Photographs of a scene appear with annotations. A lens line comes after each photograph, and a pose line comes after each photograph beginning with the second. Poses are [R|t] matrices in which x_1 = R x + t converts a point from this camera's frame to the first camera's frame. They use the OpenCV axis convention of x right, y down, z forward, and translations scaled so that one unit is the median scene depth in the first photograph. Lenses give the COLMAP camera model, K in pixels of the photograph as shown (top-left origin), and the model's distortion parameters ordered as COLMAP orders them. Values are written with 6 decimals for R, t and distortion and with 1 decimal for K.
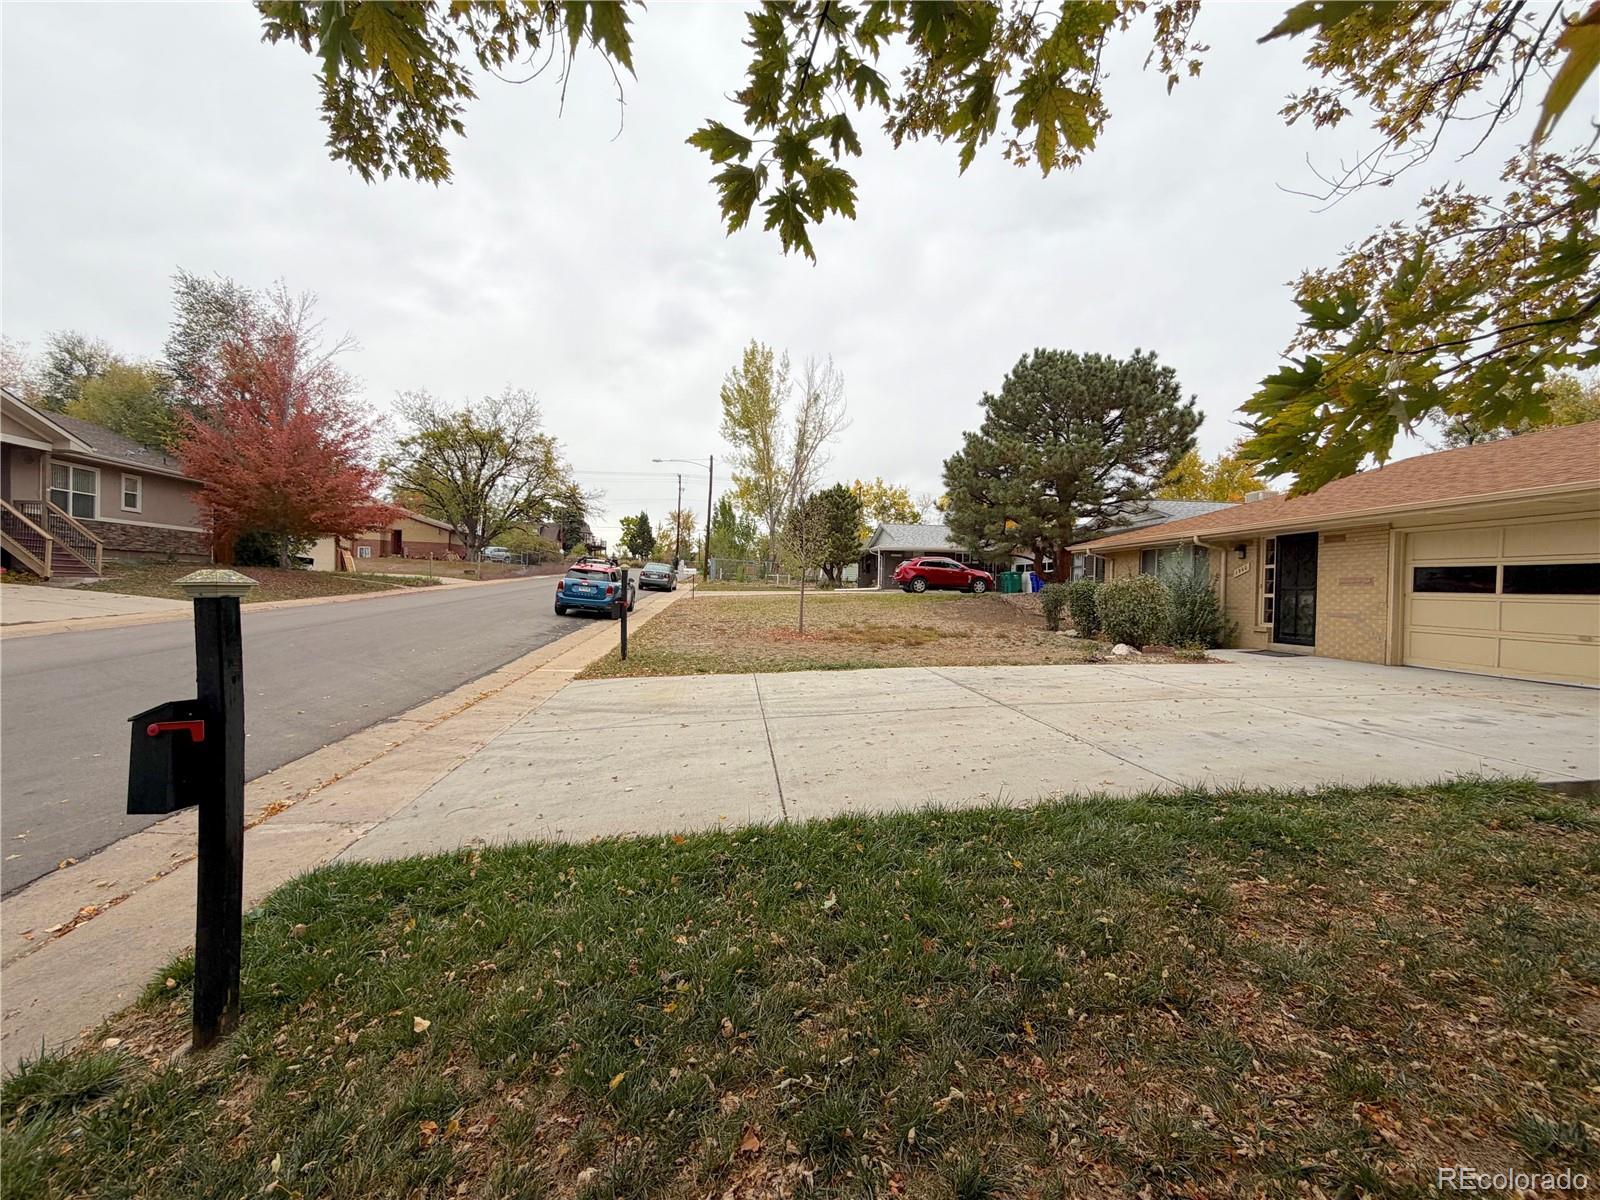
lens RADIAL K [[639.6, 0, 798.3], [0, 639.6, 600.1], [0, 0, 1]] dist [0.000216, 0.000384]
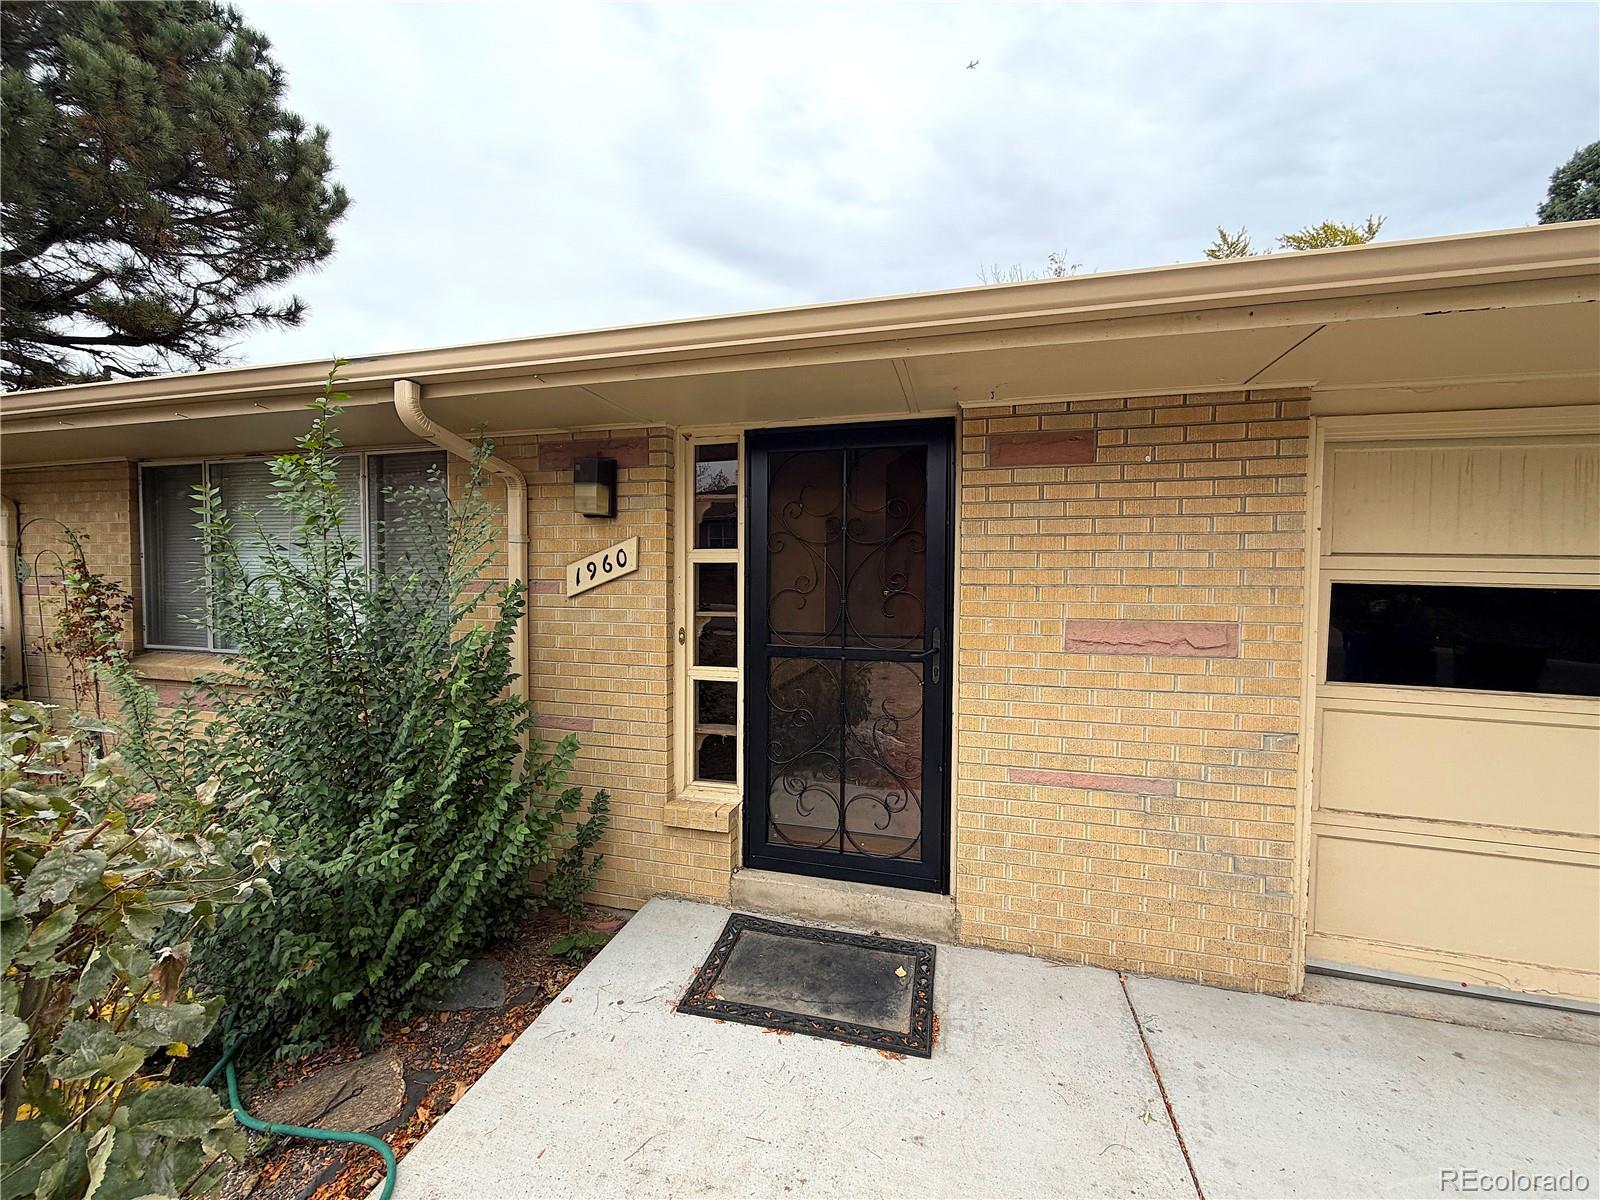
lens RADIAL K [[639.6, 0, 798.8], [0, 639.6, 599.8], [0, 0, 1]] dist [0.000216, 0.000384]
pose [[0.353661, -0.033881, 0.934760, 0.595993], [0.003086, 0.999381, 0.035056, -0.050718], [-0.935369, -0.009513, 0.353547, 1.016202]]
